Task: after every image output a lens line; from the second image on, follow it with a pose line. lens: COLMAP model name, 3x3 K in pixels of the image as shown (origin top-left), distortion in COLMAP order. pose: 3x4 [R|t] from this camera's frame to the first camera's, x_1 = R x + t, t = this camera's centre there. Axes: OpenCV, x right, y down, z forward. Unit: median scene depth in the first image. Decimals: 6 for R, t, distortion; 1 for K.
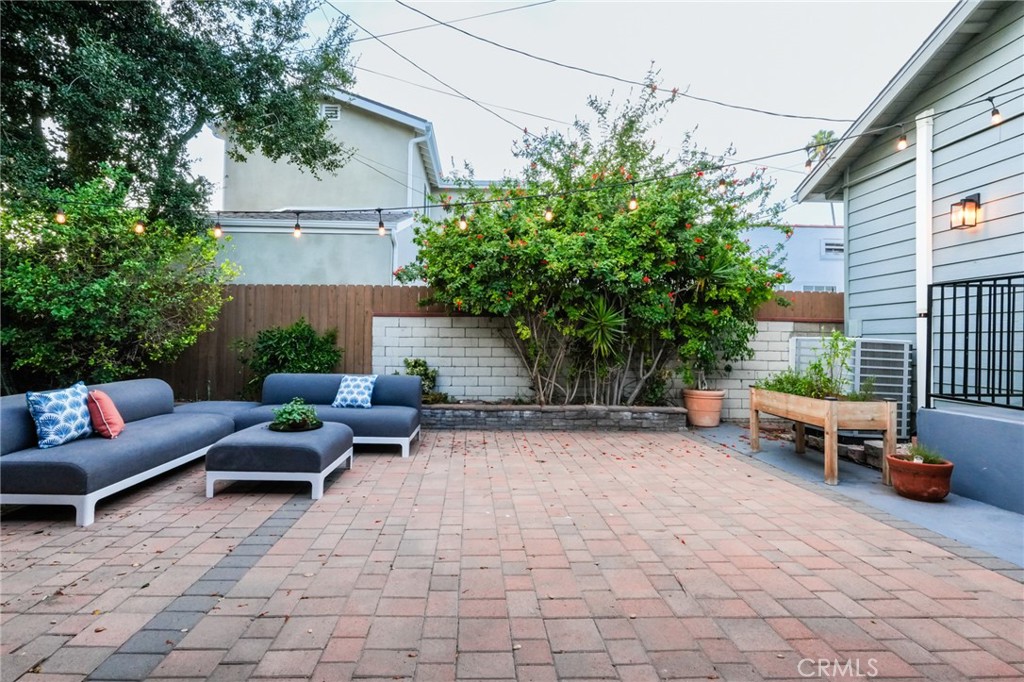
lens RADIAL K [[452.0, 0, 490.9], [0, 452.0, 340.8], [0, 0, 1]] dist [0.000562, 0.000404]
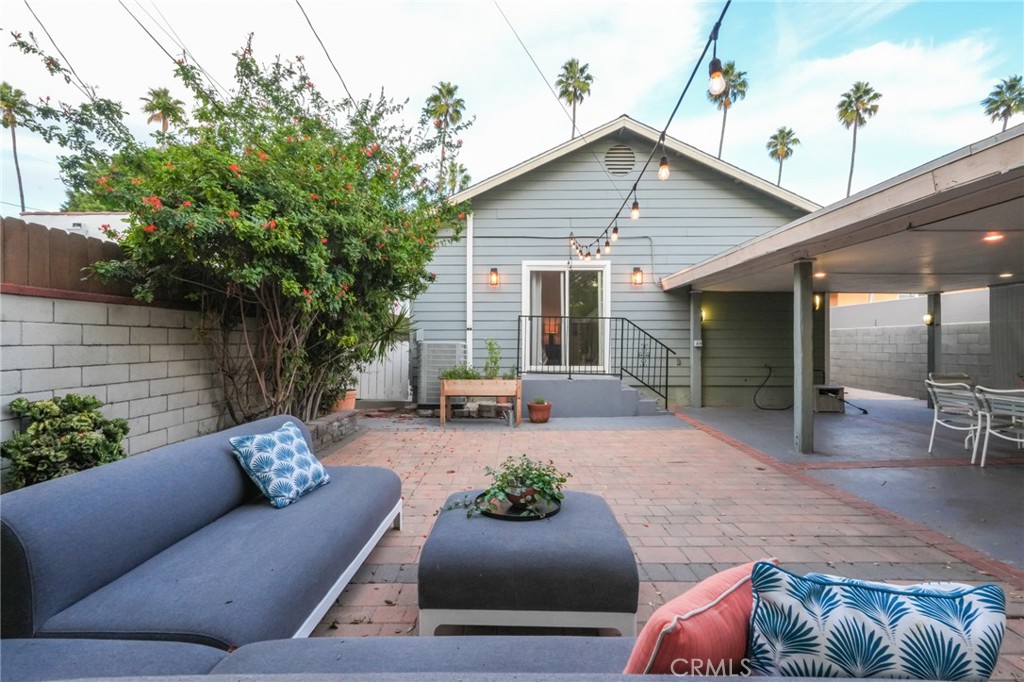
lens RADIAL K [[452.0, 0, 513.2], [0, 452.0, 341.6], [0, 0, 1]] dist [0.000562, 0.000404]
pose [[0.050884, -0.008826, 0.998666, -0.749890], [-0.001110, 0.999960, 0.008894, -0.021779], [-0.998704, -0.001561, 0.050872, 0.718761]]
